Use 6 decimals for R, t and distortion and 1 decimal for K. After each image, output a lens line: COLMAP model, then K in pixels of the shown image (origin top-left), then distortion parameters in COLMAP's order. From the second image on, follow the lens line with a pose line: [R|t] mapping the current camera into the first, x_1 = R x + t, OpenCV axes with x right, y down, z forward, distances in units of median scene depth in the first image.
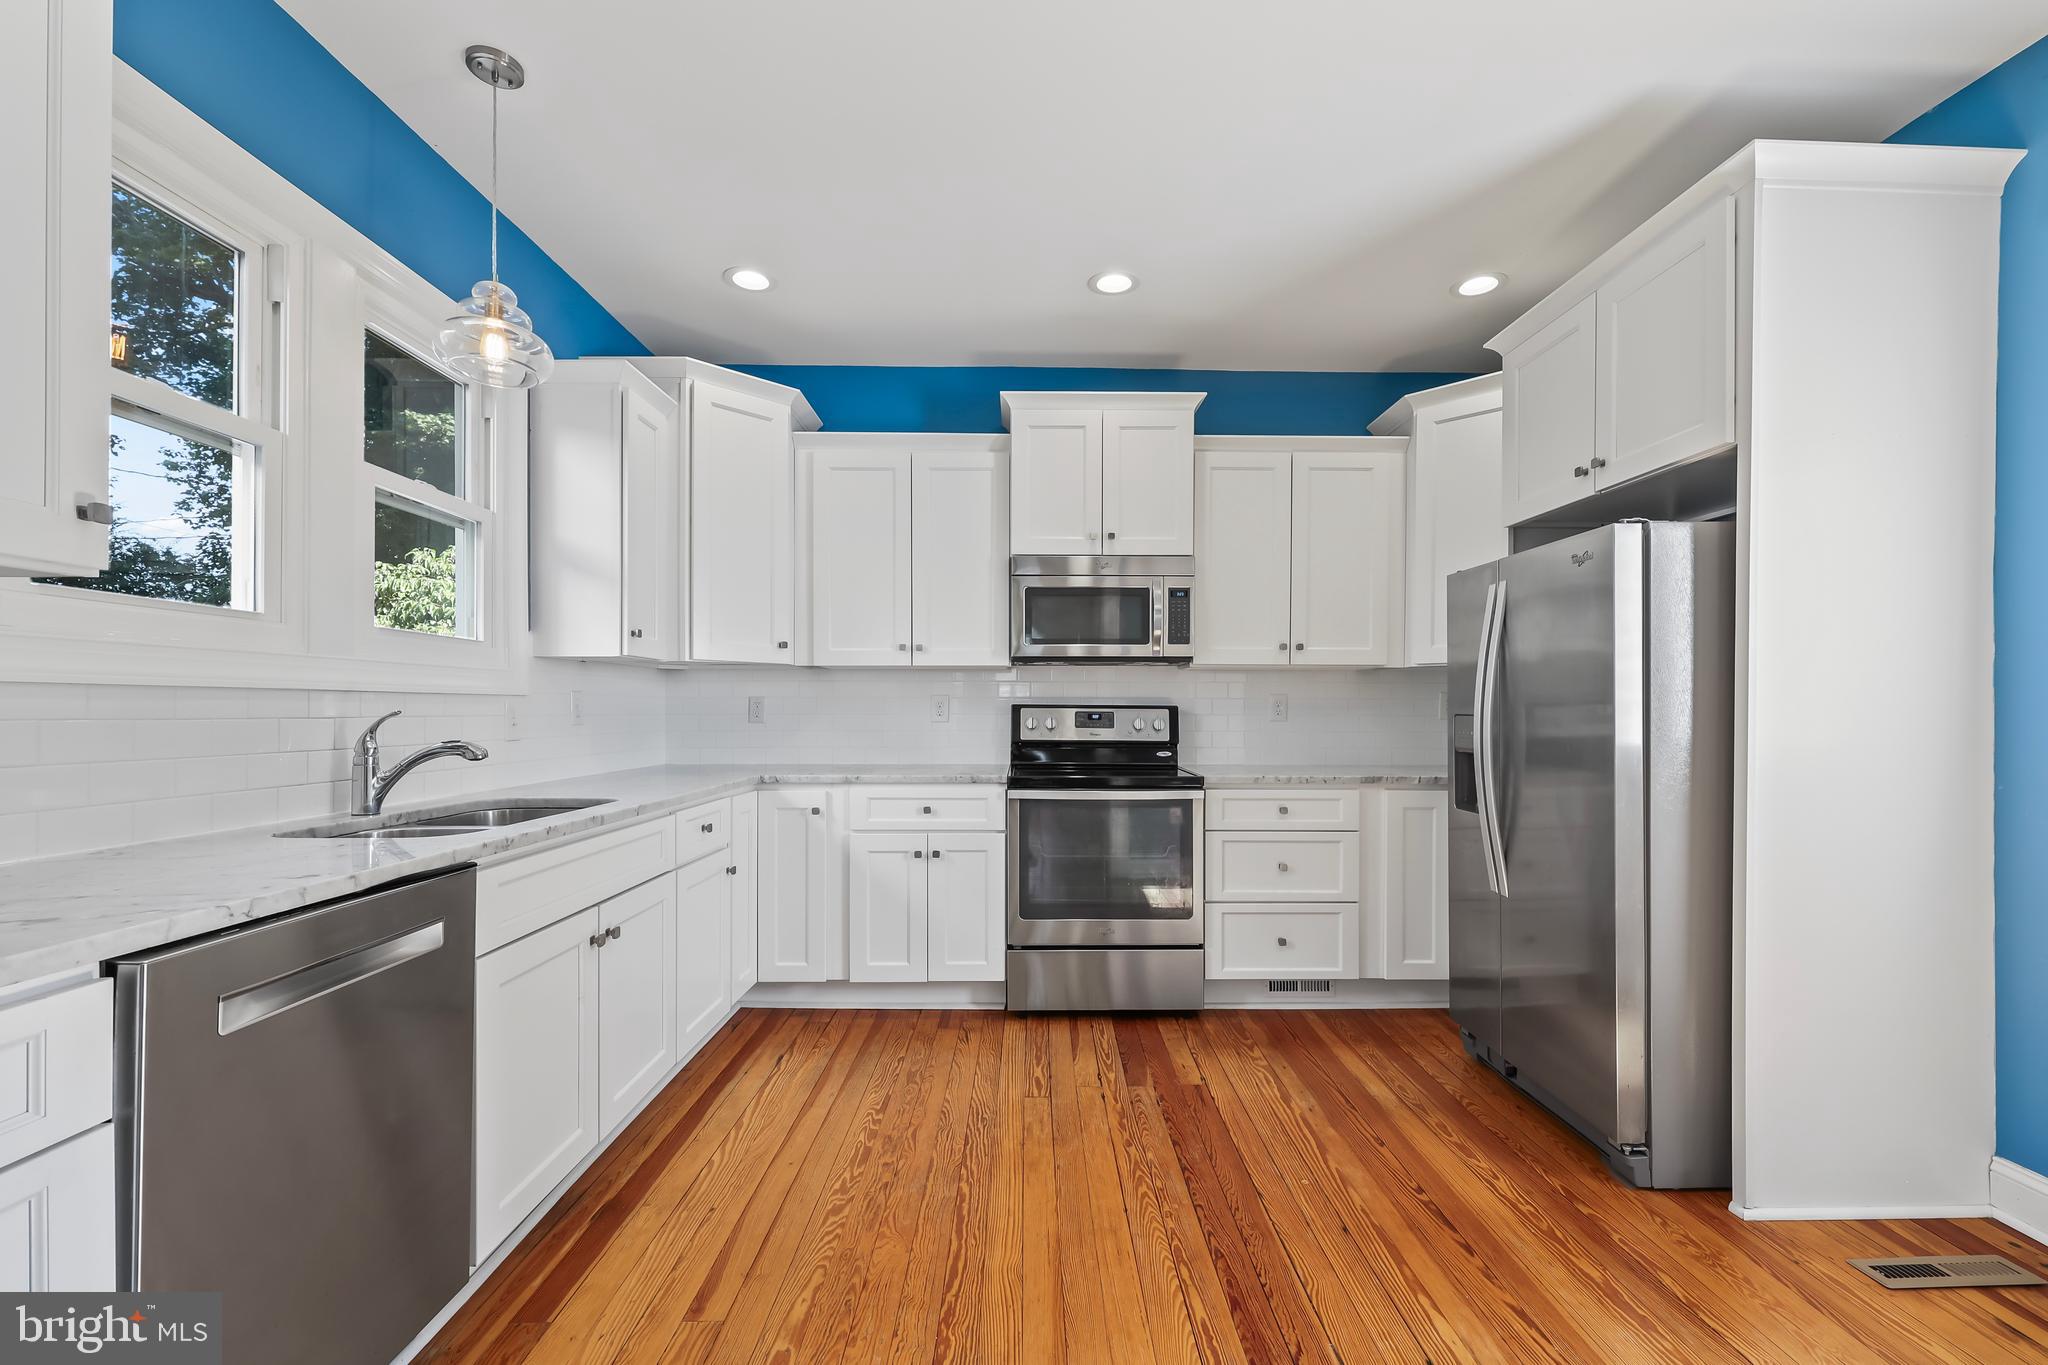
lens RADIAL K [[852.0, 0, 1026.6], [0, 852.0, 711.7], [0, 0, 1]] dist [0.002385, 0.000126]
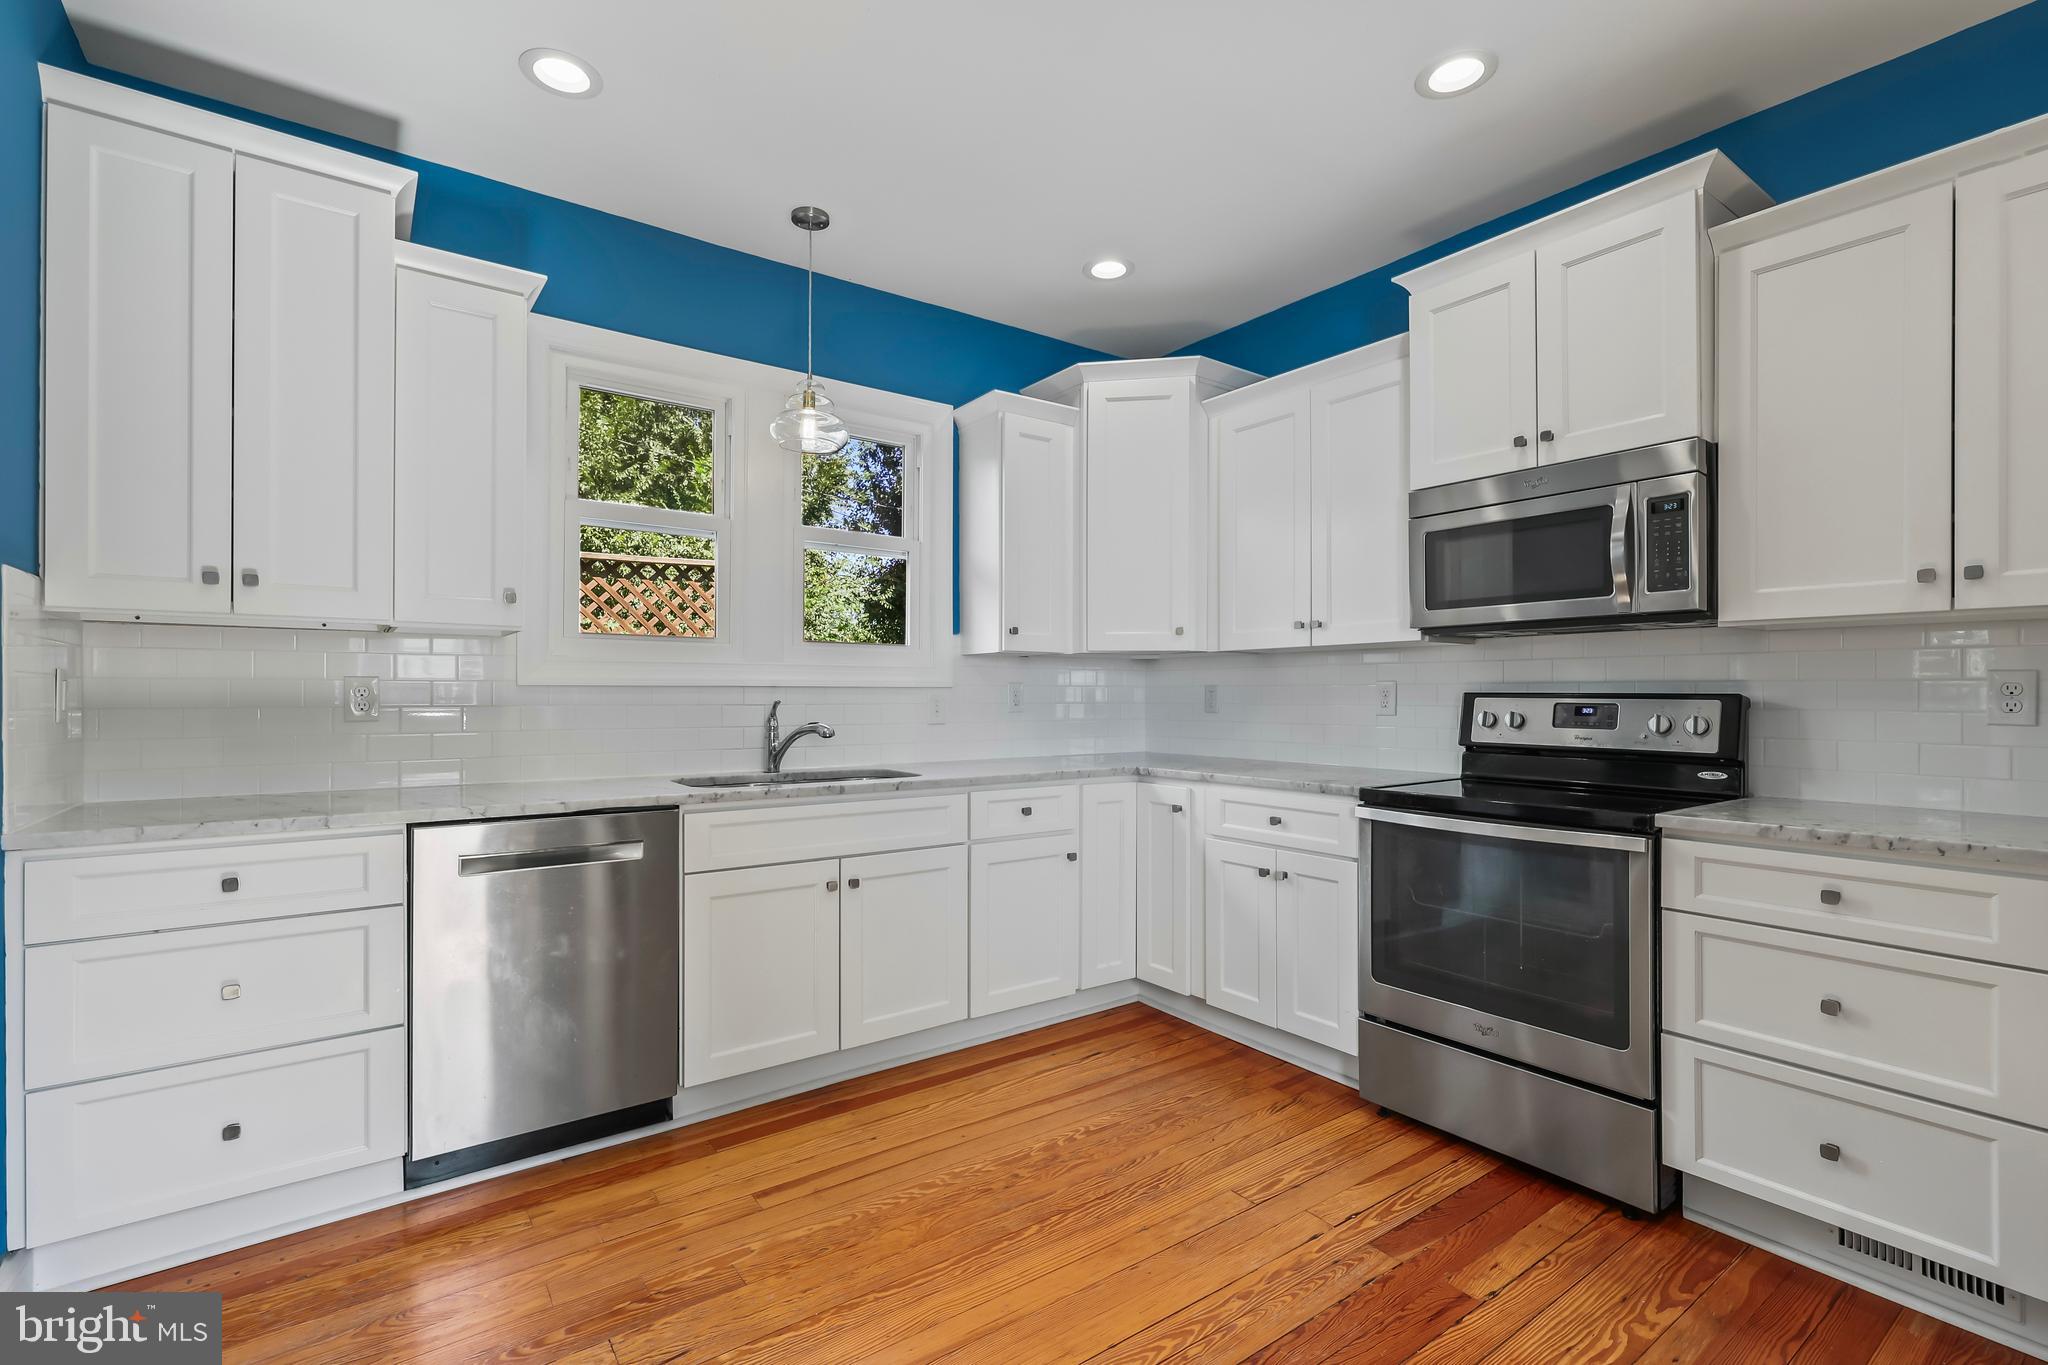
lens RADIAL K [[925.6, 0, 1023.3], [0, 925.6, 693.0], [0, 0, 1]] dist [0.001059, 0.000204]
pose [[0.581224, -0.002701, -0.813739, 0.472555], [-0.001543, 0.999989, -0.004421, -0.004799], [0.813742, 0.003825, 0.581214, 0.274555]]
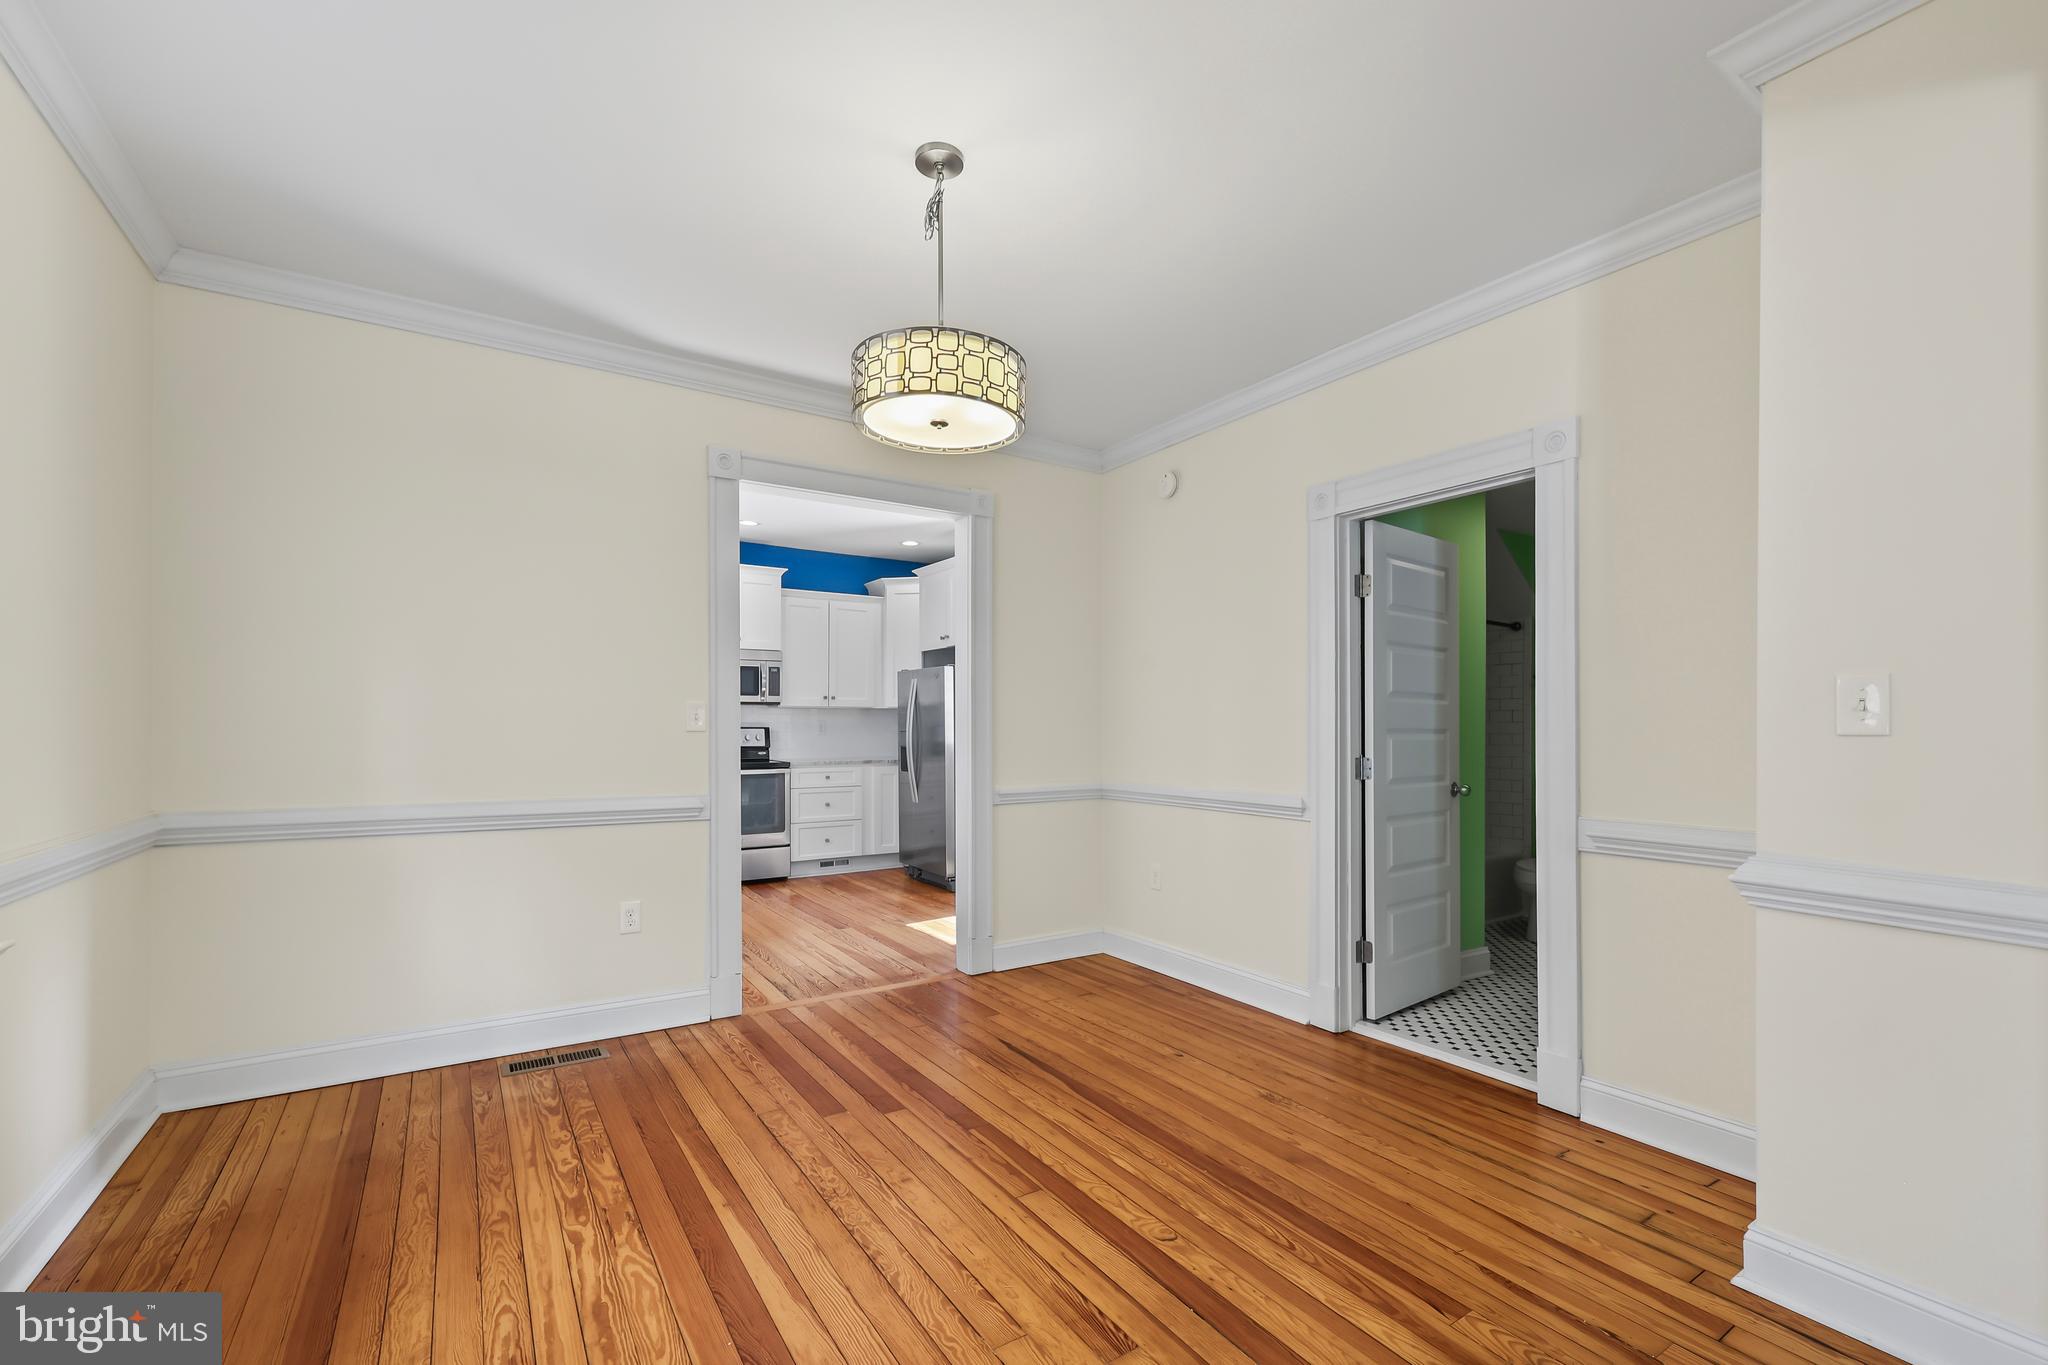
lens RADIAL K [[881.2, 0, 1022.1], [0, 881.2, 724.1], [0, 0, 1]] dist [0.002598, 0.000356]
pose [[0.844958, -0.000383, 0.534832, -0.450463], [0.001580, 0.999997, -0.001780, -0.010876], [-0.534830, 0.002349, 0.844956, -1.079166]]
